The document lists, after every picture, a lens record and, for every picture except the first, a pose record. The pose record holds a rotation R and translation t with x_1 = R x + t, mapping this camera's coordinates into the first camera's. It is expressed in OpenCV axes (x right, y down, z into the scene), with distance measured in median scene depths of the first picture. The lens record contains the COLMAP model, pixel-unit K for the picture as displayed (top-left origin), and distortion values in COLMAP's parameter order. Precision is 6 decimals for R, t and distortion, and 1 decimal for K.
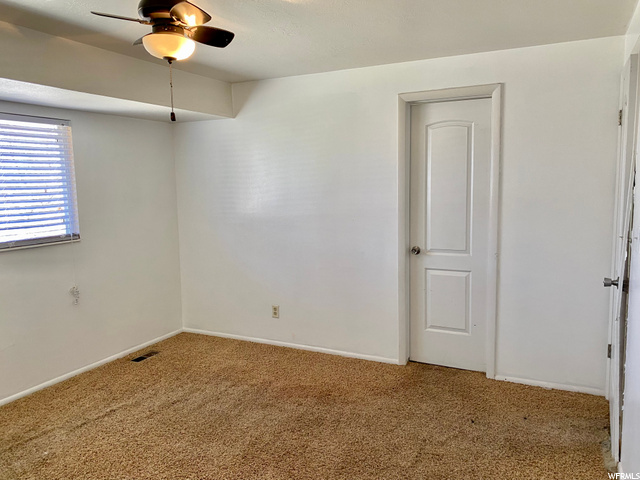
lens RADIAL K [[492.5, 0, 320.0], [0, 492.5, 240.0], [0, 0, 1]] dist [0.085404, -0.165785]
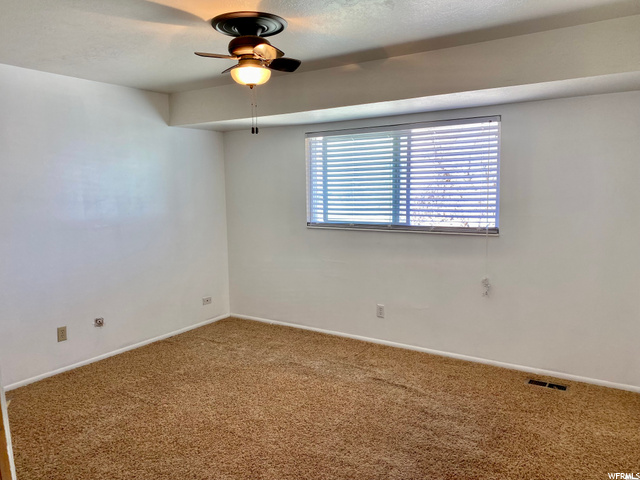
lens RADIAL K [[492.5, 0, 320.0], [0, 492.5, 240.0], [0, 0, 1]] dist [0.085404, -0.165785]
pose [[-0.137655, 0.129258, -0.982010, 0.570973], [-0.098497, 0.984748, 0.143425, -0.102351], [0.985571, 0.116468, -0.122824, 0.805466]]
